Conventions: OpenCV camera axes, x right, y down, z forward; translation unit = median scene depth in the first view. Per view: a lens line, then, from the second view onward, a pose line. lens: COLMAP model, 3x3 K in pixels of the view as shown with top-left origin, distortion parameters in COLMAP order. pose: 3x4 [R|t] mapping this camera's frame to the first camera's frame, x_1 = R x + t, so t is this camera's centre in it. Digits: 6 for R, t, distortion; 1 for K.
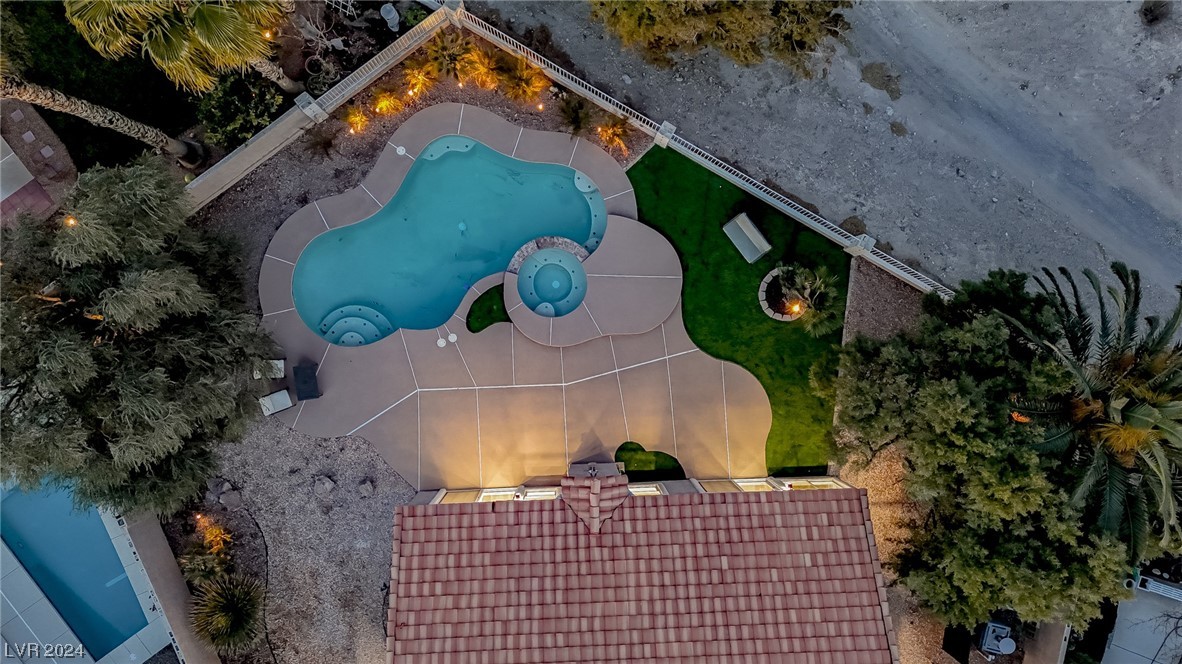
lens RADIAL K [[857.7, 0, 590.0], [0, 857.7, 327.5], [0, 0, 1]] dist [0.092297, -0.092422]
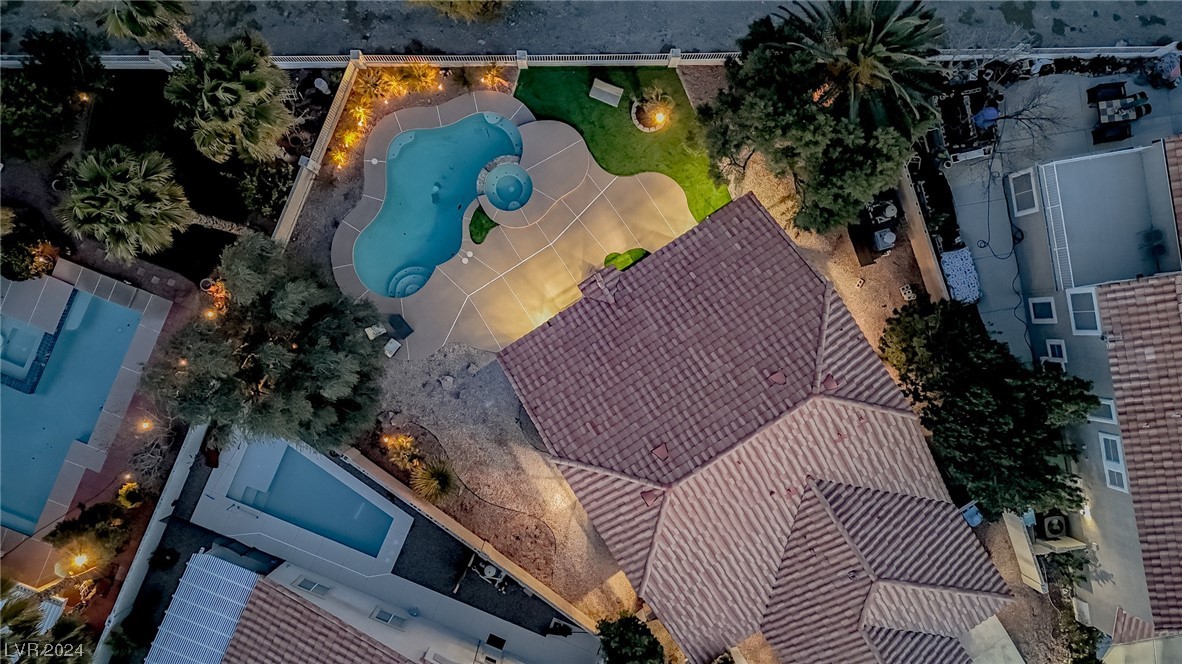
lens RADIAL K [[863.6, 0, 589.9], [0, 863.6, 331.4], [0, 0, 1]] dist [0.091834, -0.095105]
pose [[0.860908, -0.508743, -0.004213, -0.043564], [0.508747, 0.860798, 0.014255, 0.211530], [-0.003626, -0.014416, 0.999890, -0.493166]]
